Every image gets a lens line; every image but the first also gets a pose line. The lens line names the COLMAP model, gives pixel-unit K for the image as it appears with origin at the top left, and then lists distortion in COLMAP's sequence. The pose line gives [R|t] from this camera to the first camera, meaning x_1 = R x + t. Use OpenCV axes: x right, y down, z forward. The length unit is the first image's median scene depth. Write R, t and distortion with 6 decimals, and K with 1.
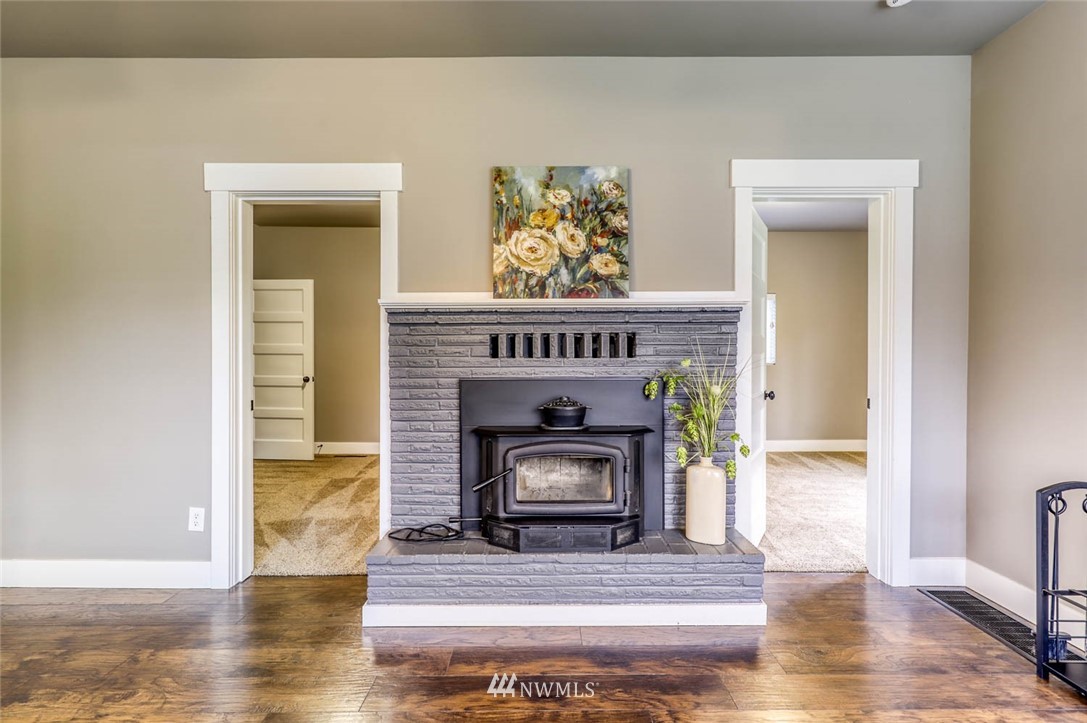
lens RADIAL K [[521.5, 0, 543.2], [0, 521.5, 354.7], [0, 0, 1]] dist [0.002723, 0.000060]
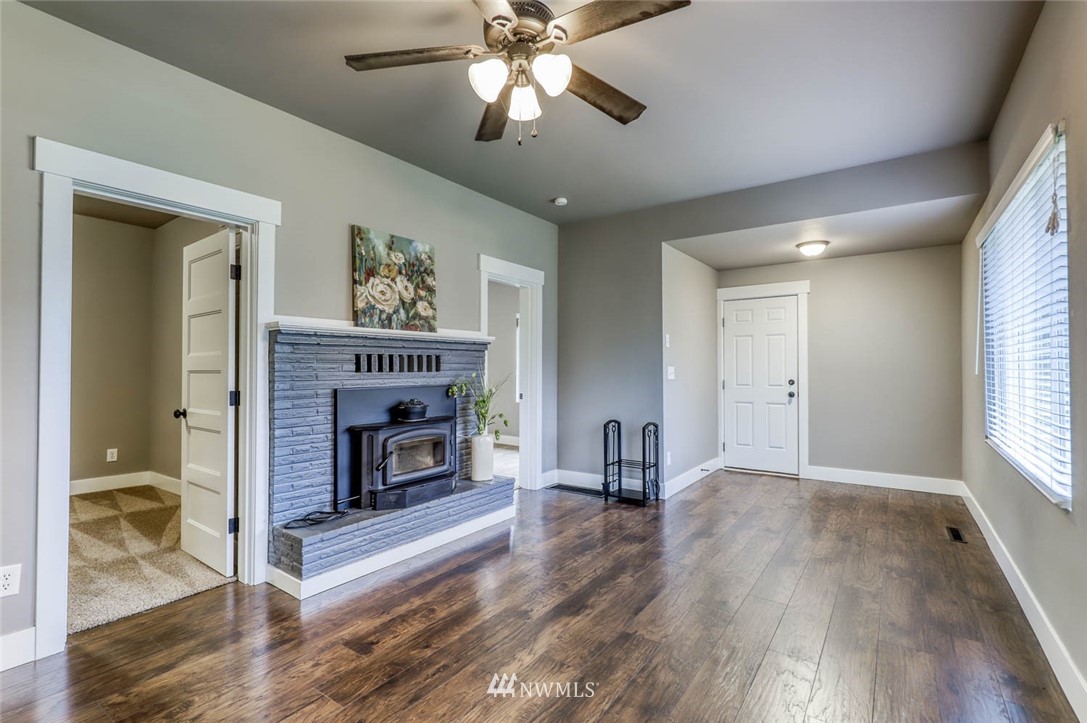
lens RADIAL K [[486.3, 0, 543.8], [0, 486.3, 364.6], [0, 0, 1]] dist [-0.002687, -0.000356]
pose [[0.587053, 0.007321, 0.809516, -0.800602], [0.007581, 0.999866, -0.014540, 0.007821], [-0.809513, 0.014673, 0.586918, -0.084169]]
